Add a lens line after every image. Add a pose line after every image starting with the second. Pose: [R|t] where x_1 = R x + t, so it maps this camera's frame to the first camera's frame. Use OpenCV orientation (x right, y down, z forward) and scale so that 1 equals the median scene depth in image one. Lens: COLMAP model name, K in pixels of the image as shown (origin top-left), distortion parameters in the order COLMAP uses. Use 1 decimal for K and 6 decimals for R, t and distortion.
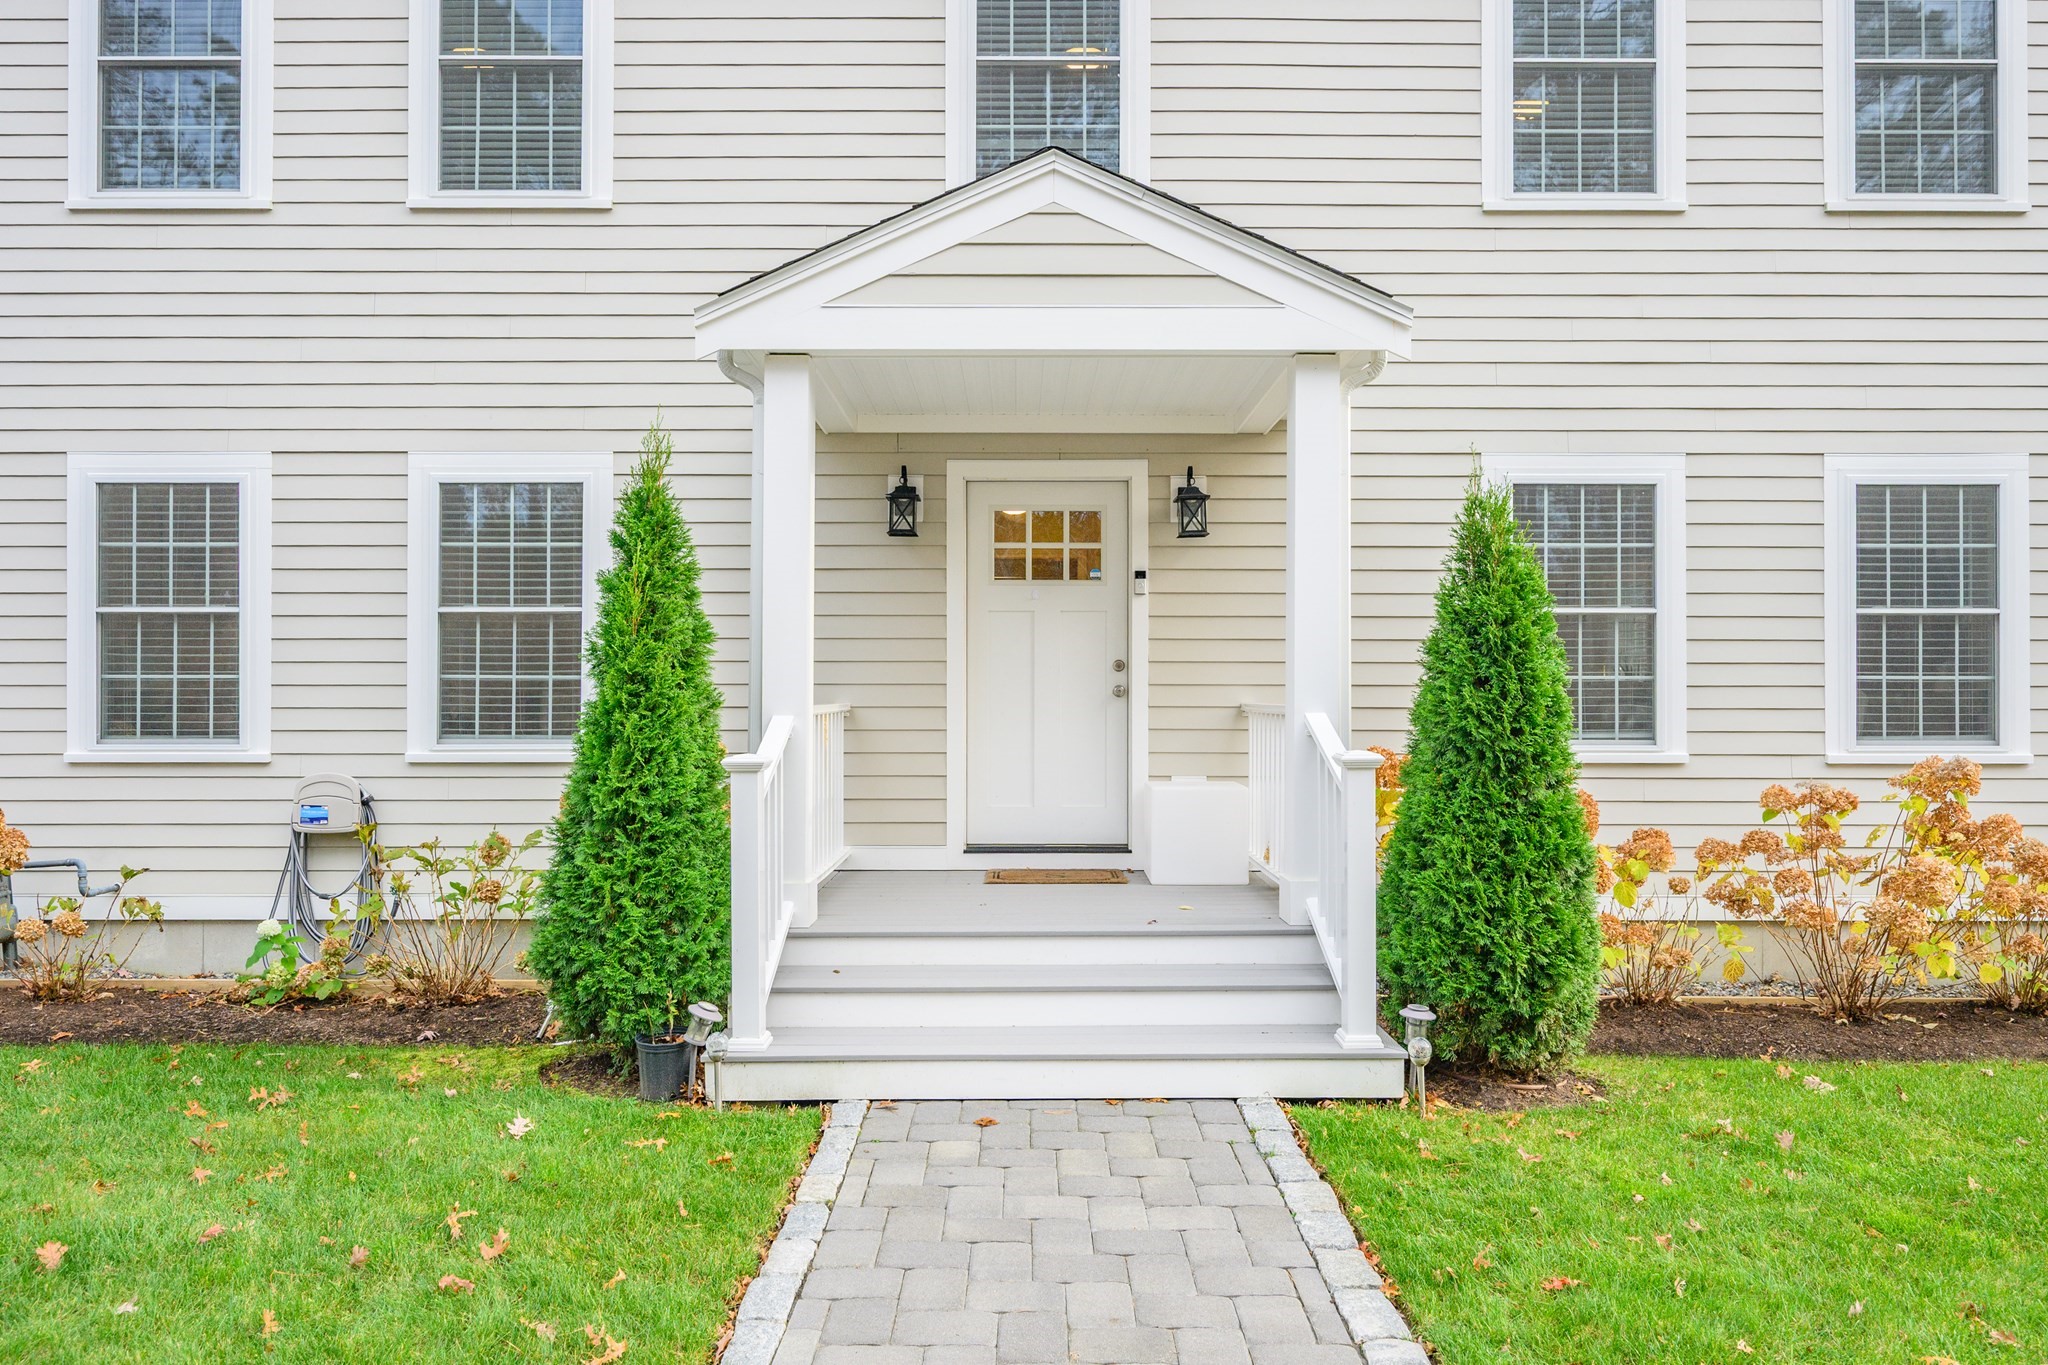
lens RADIAL K [[1364.6, 0, 1030.2], [0, 1364.6, 698.1], [0, 0, 1]] dist [-0.001284, -0.000596]
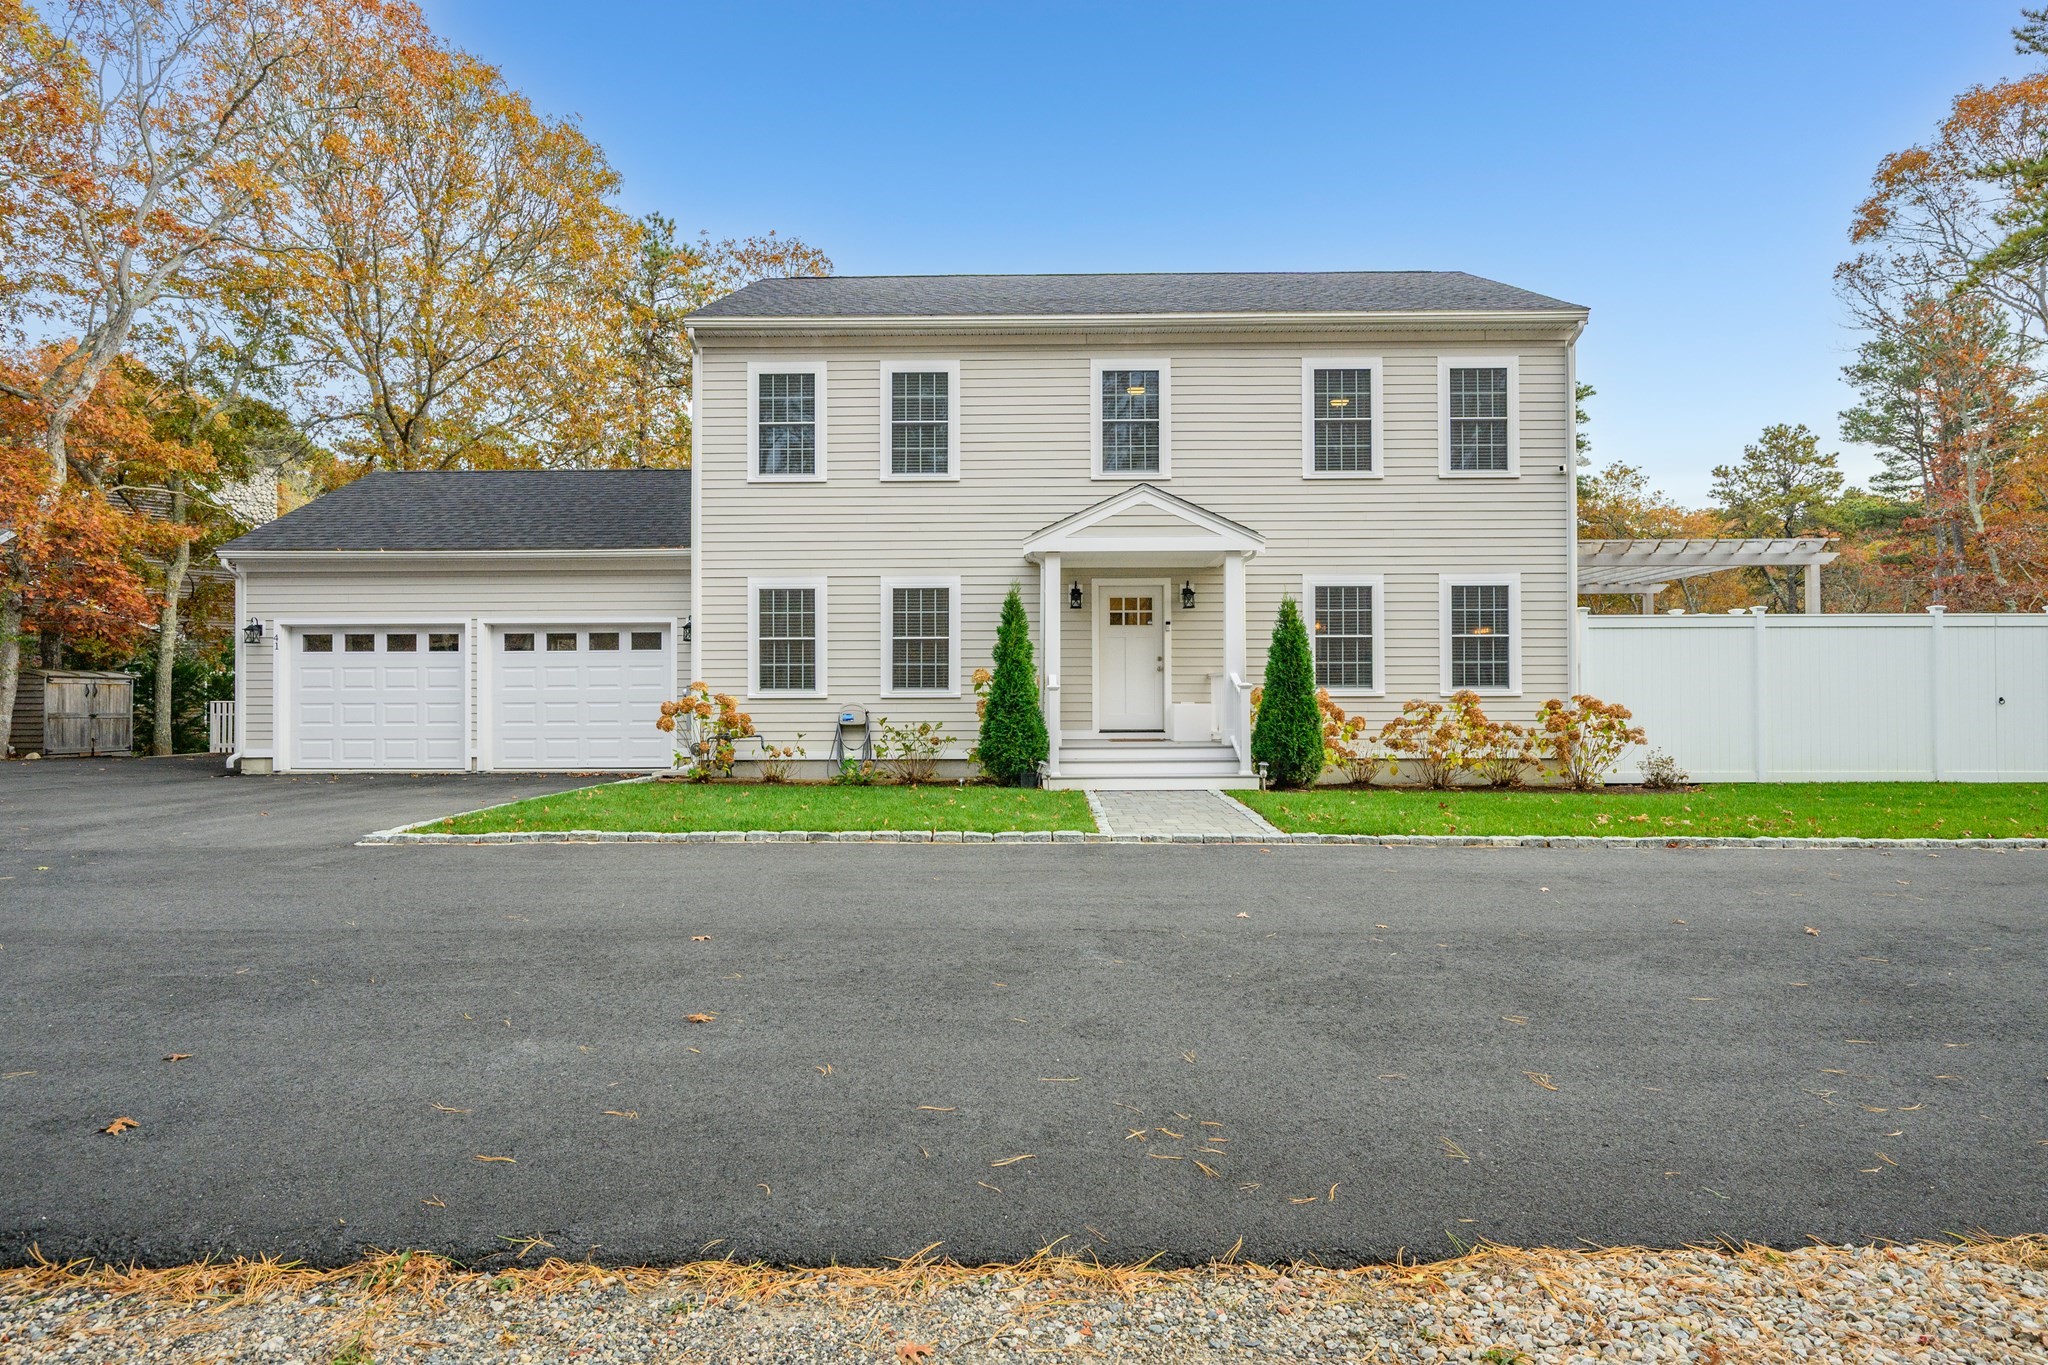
lens RADIAL K [[1121.8, 0, 1017.4], [0, 1121.8, 684.4], [0, 0, 1]] dist [-0.000683, 0.000836]
pose [[0.999870, -0.004193, -0.015550, -0.169718], [0.004002, 0.999917, -0.012245, 0.049179], [0.015600, 0.012181, 0.999804, -1.103239]]
